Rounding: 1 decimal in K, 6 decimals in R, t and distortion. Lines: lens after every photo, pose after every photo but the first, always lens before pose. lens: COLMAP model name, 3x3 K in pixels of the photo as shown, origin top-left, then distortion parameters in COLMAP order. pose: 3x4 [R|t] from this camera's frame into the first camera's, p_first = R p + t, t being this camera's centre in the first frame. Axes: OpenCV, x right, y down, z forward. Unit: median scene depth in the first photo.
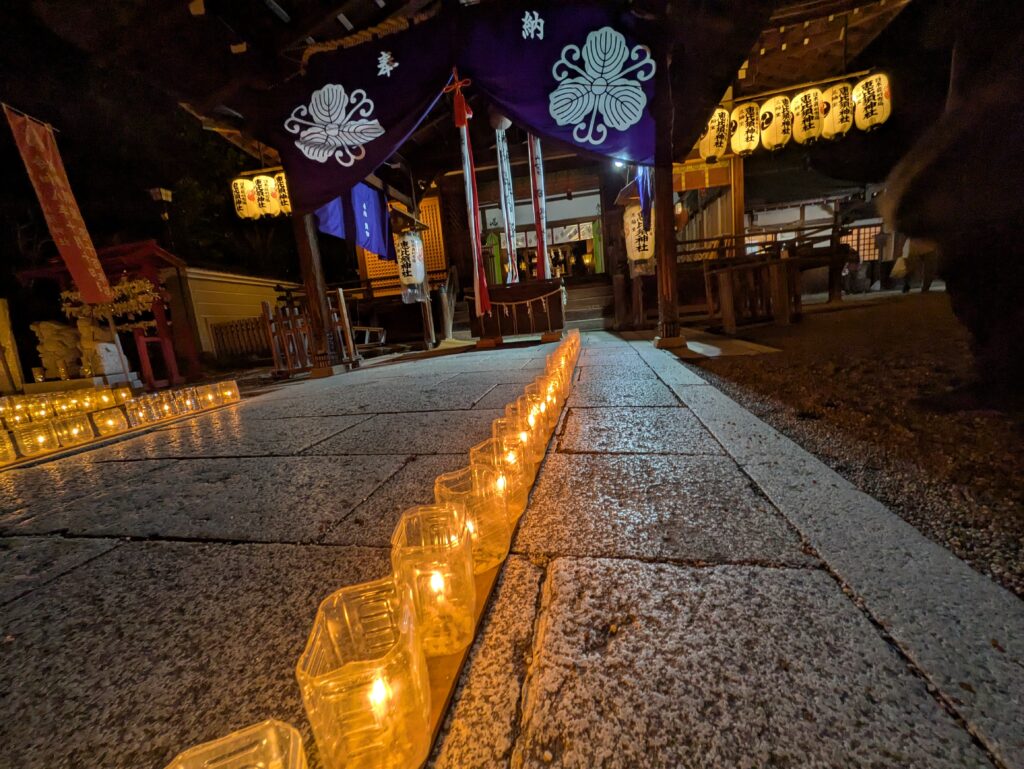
lens RADIAL K [[408.9, 0, 510.9], [0, 408.9, 373.8], [0, 0, 1]] dist [-0.011029, -0.000155]
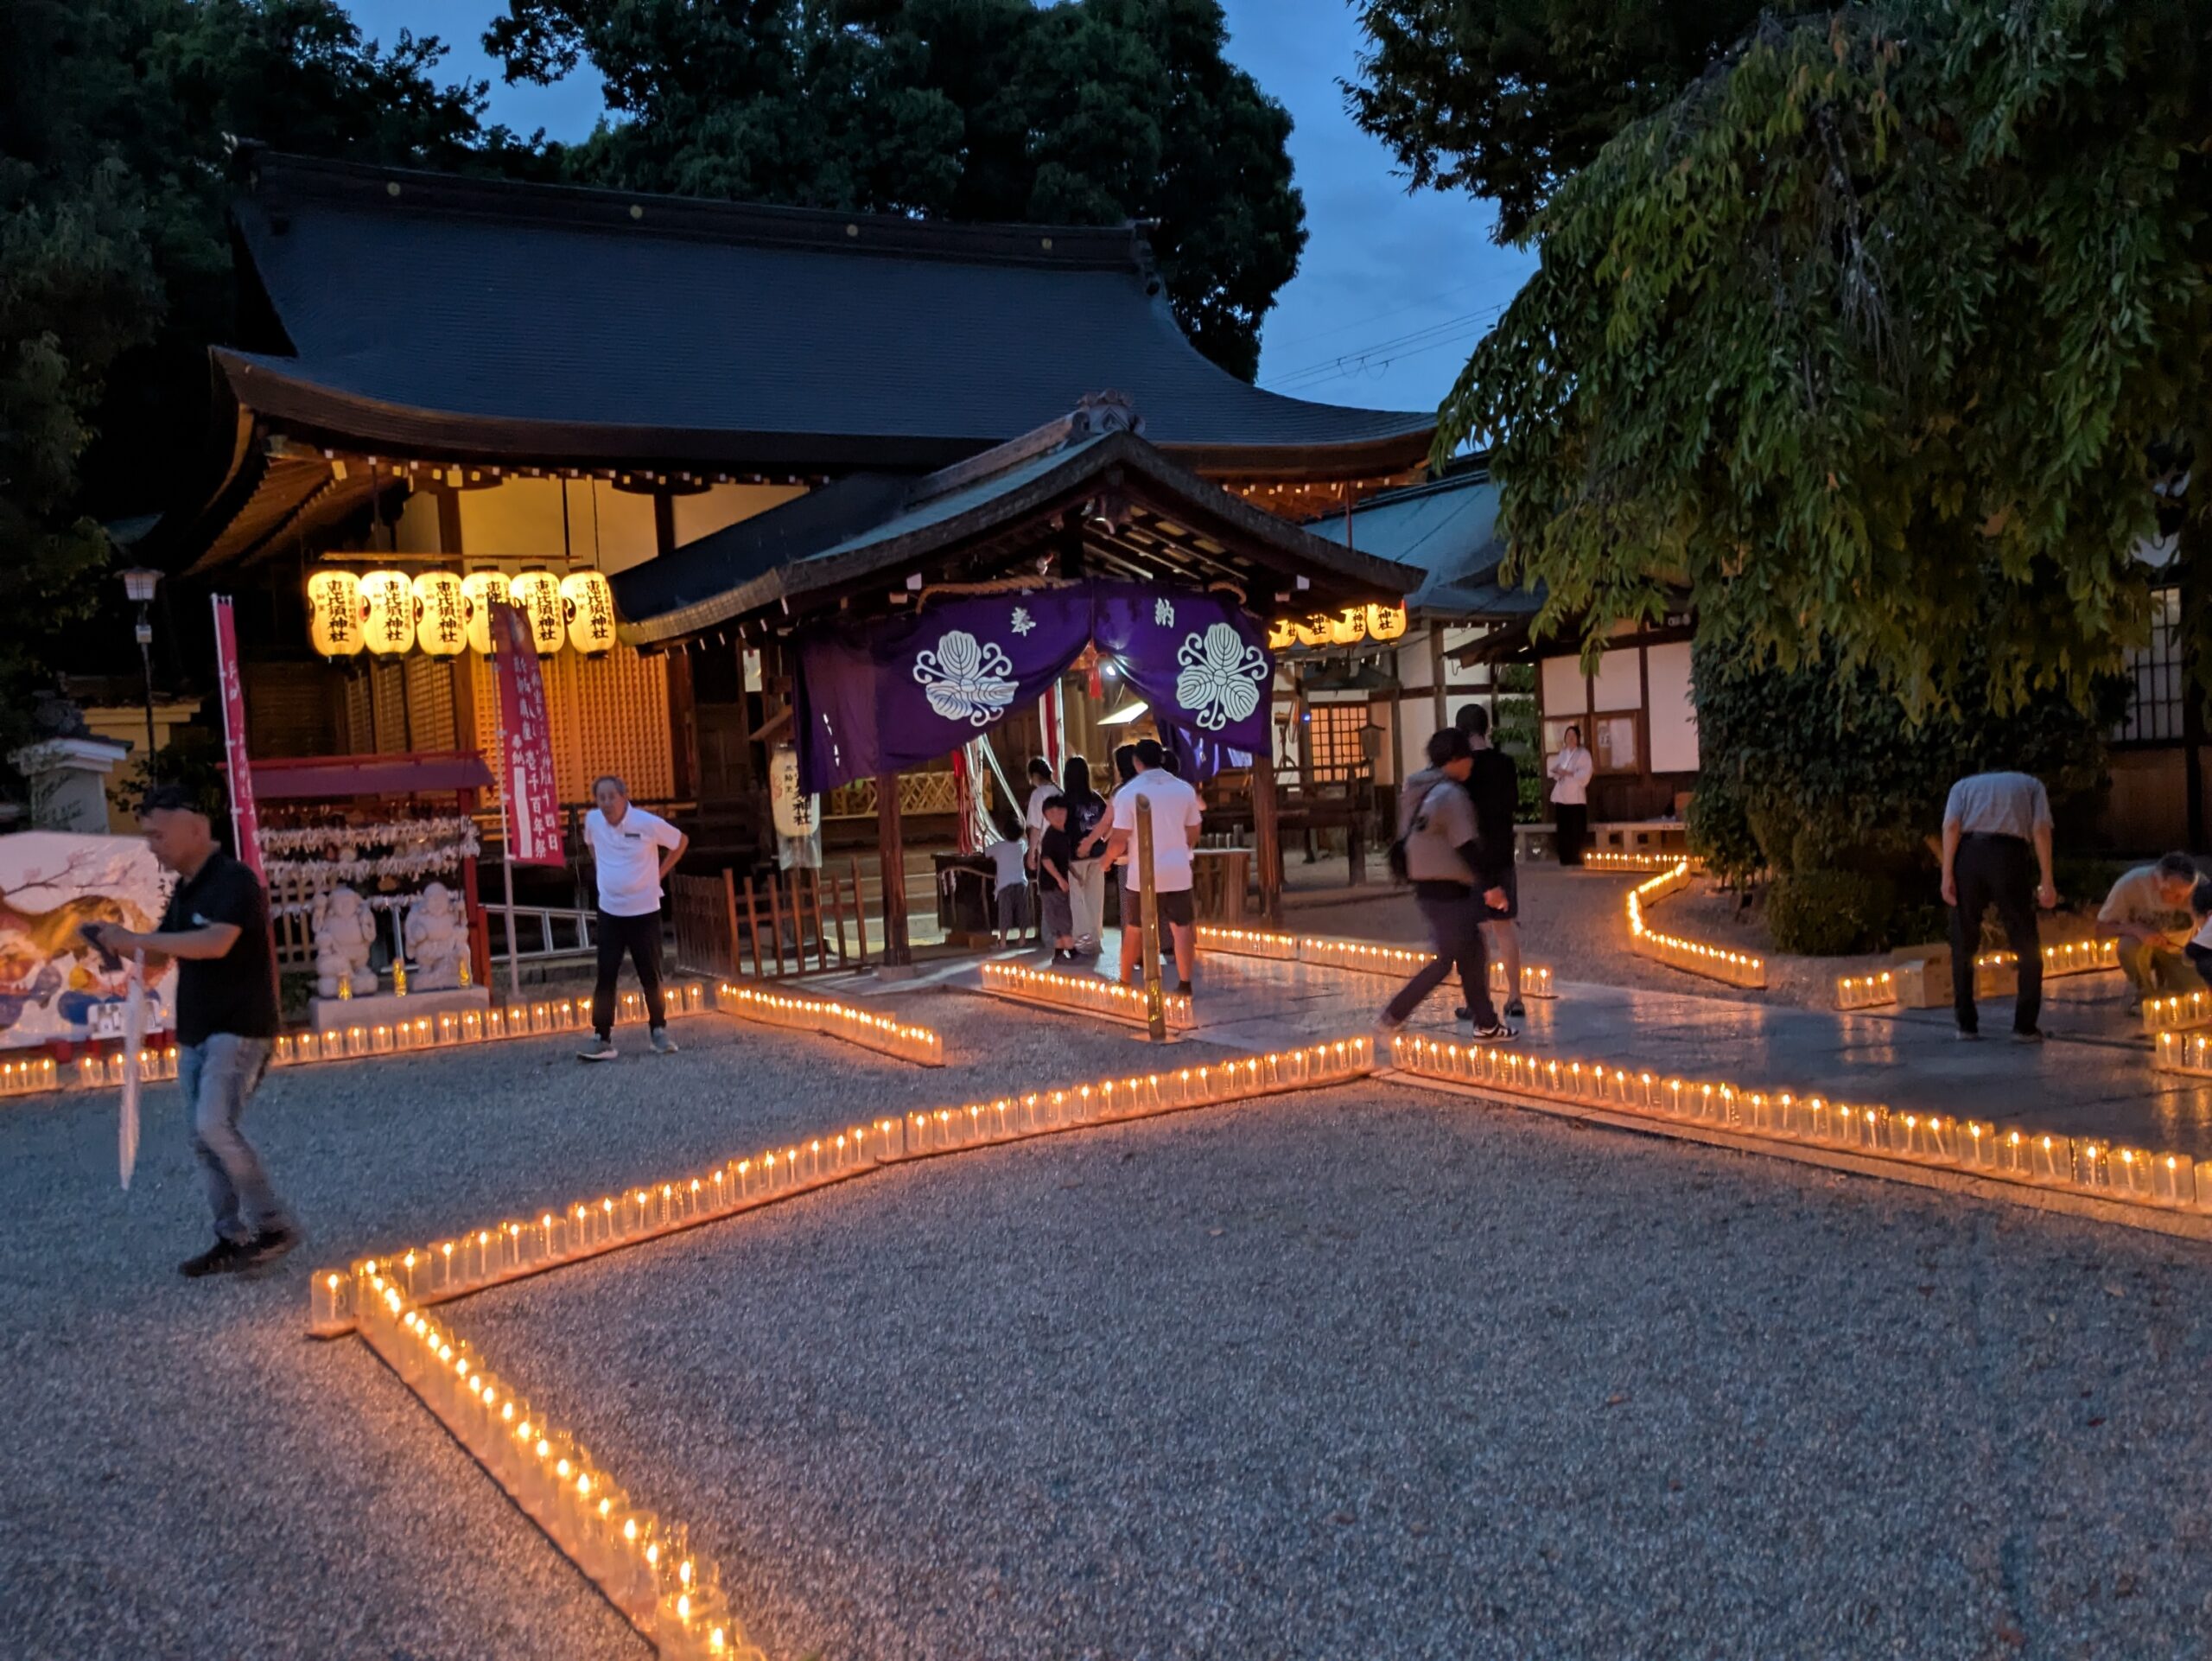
lens RADIAL K [[1610.5, 0, 1106.0], [0, 1610.5, 830.5], [0, 0, 1]] dist [0.002757, 0.000259]
pose [[0.831266, 0.043828, 0.554144, -2.088872], [0.049045, 0.987216, -0.151652, 0.242710], [-0.553707, 0.153241, 0.818490, -1.937018]]
